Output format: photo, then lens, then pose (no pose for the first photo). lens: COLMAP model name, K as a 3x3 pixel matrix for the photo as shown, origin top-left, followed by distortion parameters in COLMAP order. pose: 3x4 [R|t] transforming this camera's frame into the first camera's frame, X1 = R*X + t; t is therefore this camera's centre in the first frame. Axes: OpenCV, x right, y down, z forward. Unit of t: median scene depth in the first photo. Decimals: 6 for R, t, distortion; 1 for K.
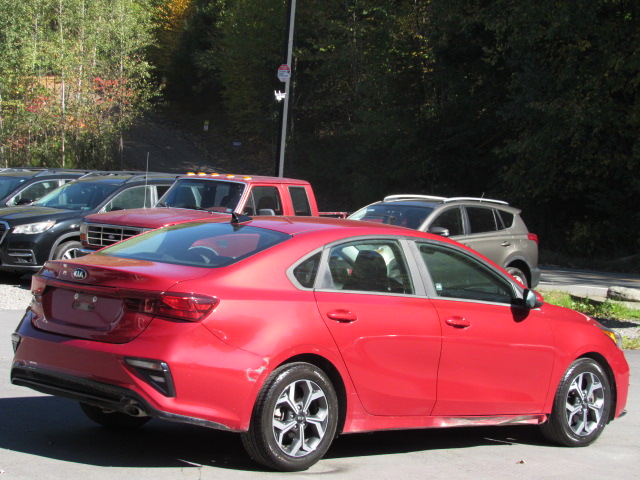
lens RADIAL K [[1634.6, 0, 319.4], [0, 1634.6, 241.7], [0, 0, 1]] dist [-0.047453, 0.000000]
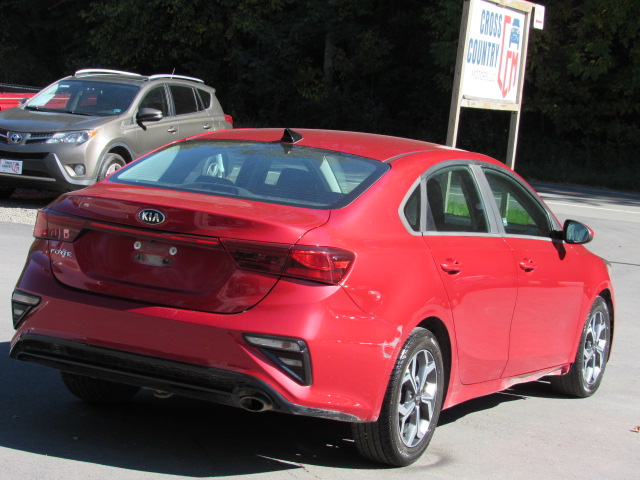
lens RADIAL K [[1634.6, 0, 337.0], [0, 1634.6, 232.6], [0, 0, 1]] dist [-0.047453, 0.000000]
pose [[0.947789, -0.001837, 0.318892, -0.286026], [-0.023918, 0.996757, 0.076830, -0.029790], [-0.317999, -0.080446, 0.944672, 0.263431]]
